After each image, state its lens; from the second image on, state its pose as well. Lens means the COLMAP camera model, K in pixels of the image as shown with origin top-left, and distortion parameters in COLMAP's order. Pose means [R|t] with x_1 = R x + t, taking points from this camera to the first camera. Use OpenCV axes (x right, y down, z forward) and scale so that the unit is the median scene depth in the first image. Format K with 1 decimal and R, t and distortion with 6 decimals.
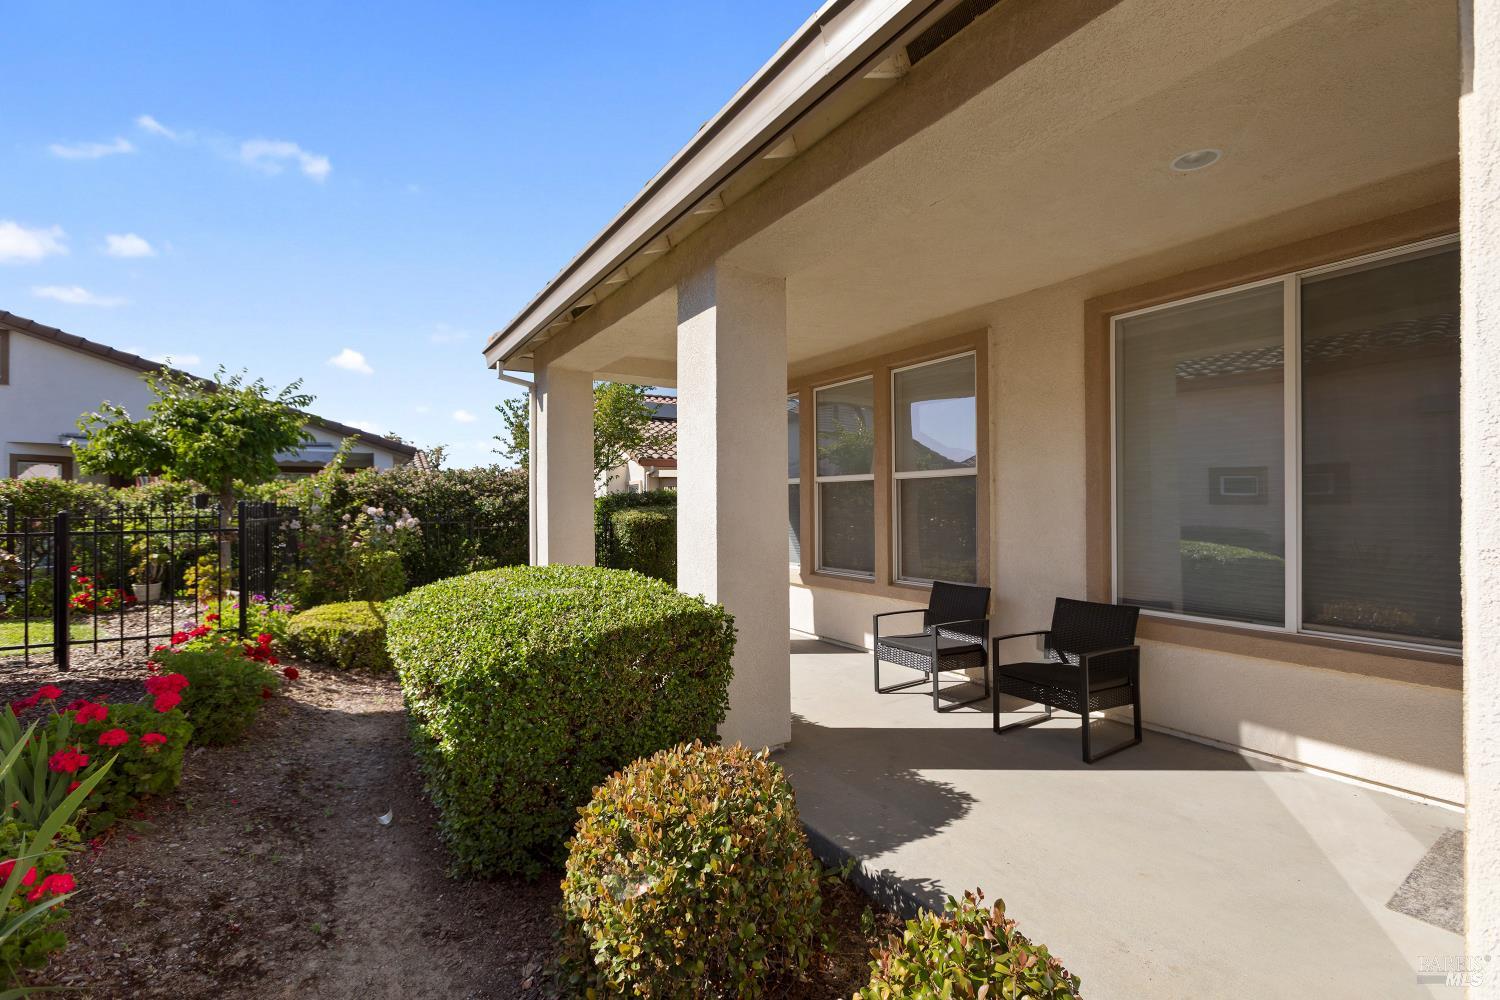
lens RADIAL K [[664.1, 0, 744.1], [0, 664.1, 504.5], [0, 0, 1]] dist [-0.009532, 0.002009]
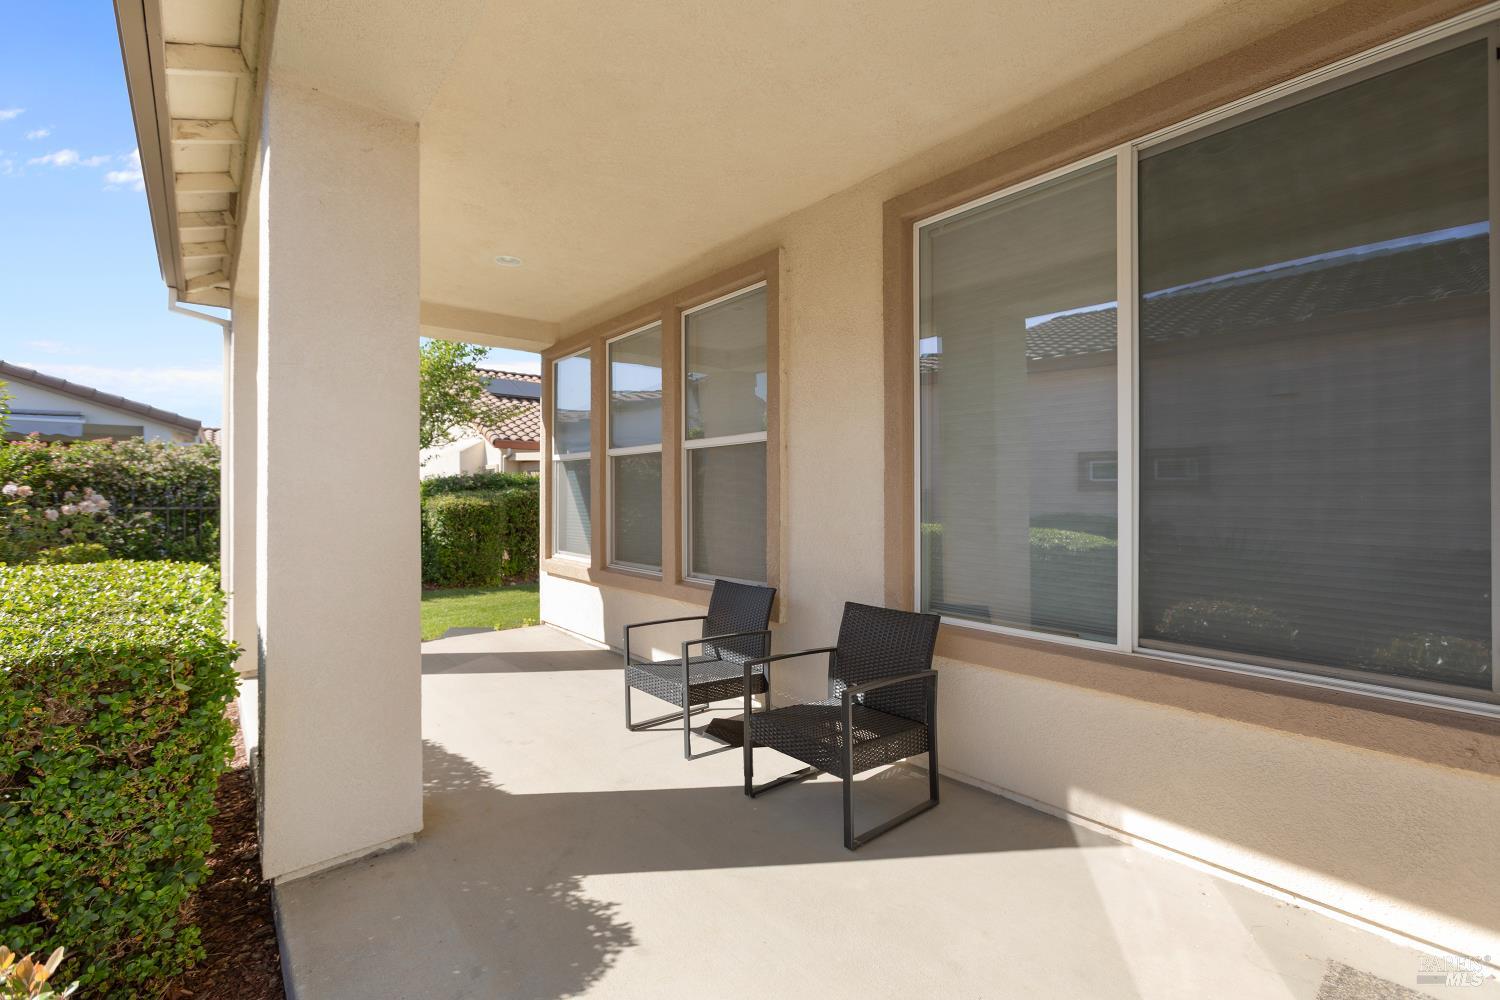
lens RADIAL K [[664.1, 0, 745.3], [0, 664.1, 495.7], [0, 0, 1]] dist [-0.009532, 0.002009]
pose [[0.993076, 0.006030, 0.117318, 0.250366], [-0.005674, 0.999978, -0.003370, 0.023200], [-0.117335, 0.002681, 0.993089, 0.252071]]
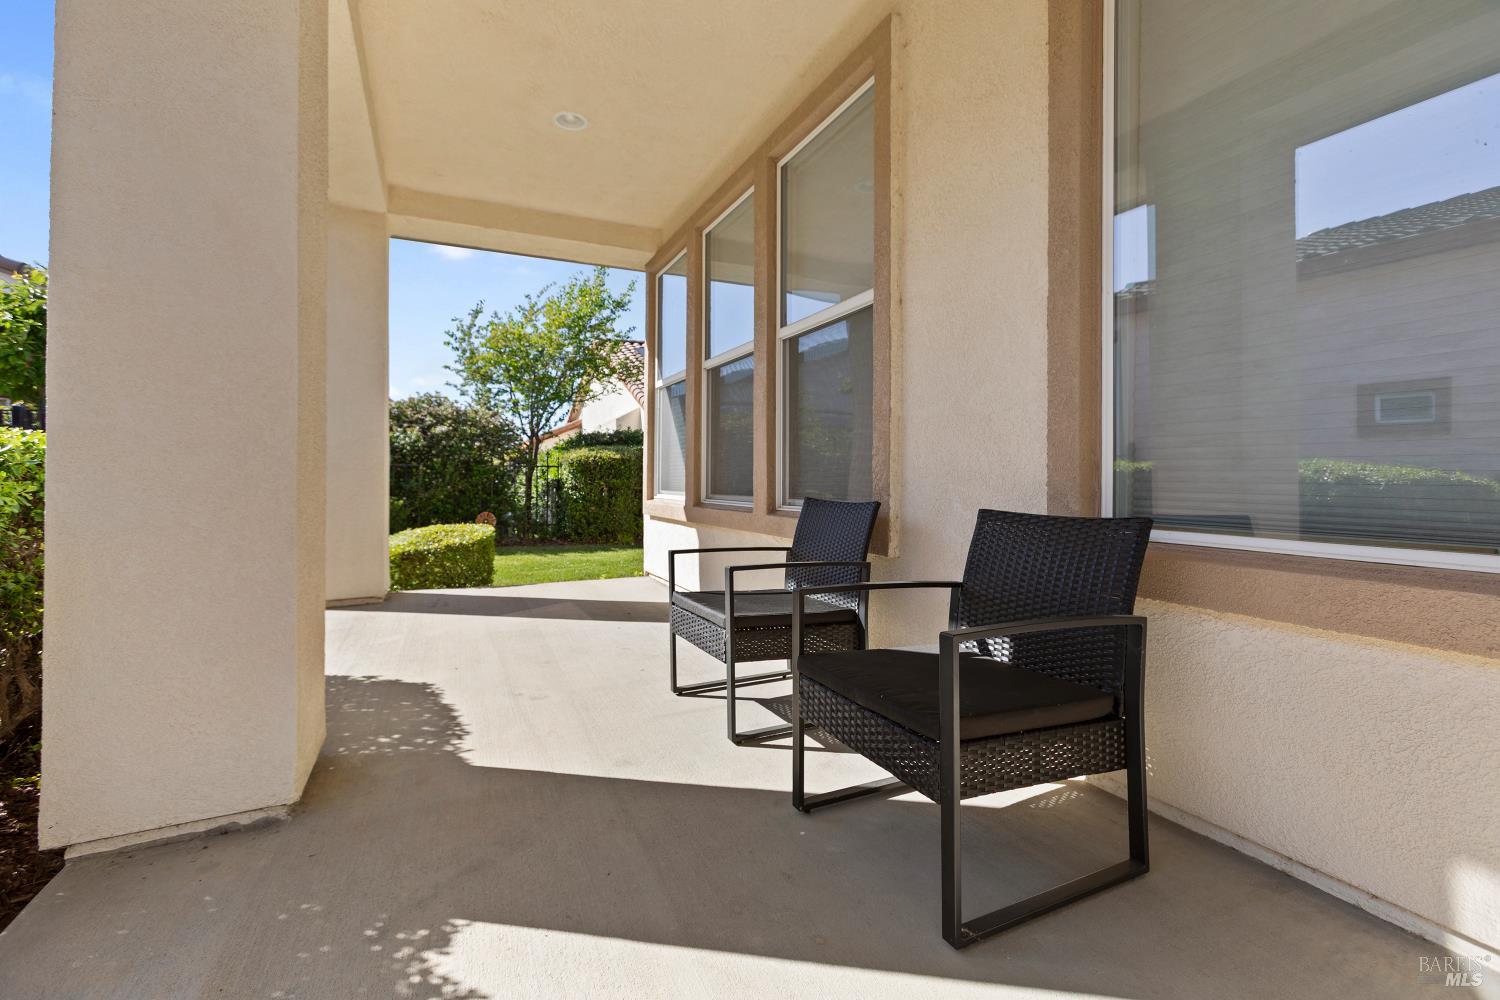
lens RADIAL K [[664.1, 0, 756.2], [0, 664.1, 478.5], [0, 0, 1]] dist [-0.009532, 0.002009]
pose [[0.991679, 0.011852, -0.128192, 0.346675], [-0.013039, 0.999880, -0.008422, 0.114653], [0.128076, 0.010024, 0.991714, 0.483364]]
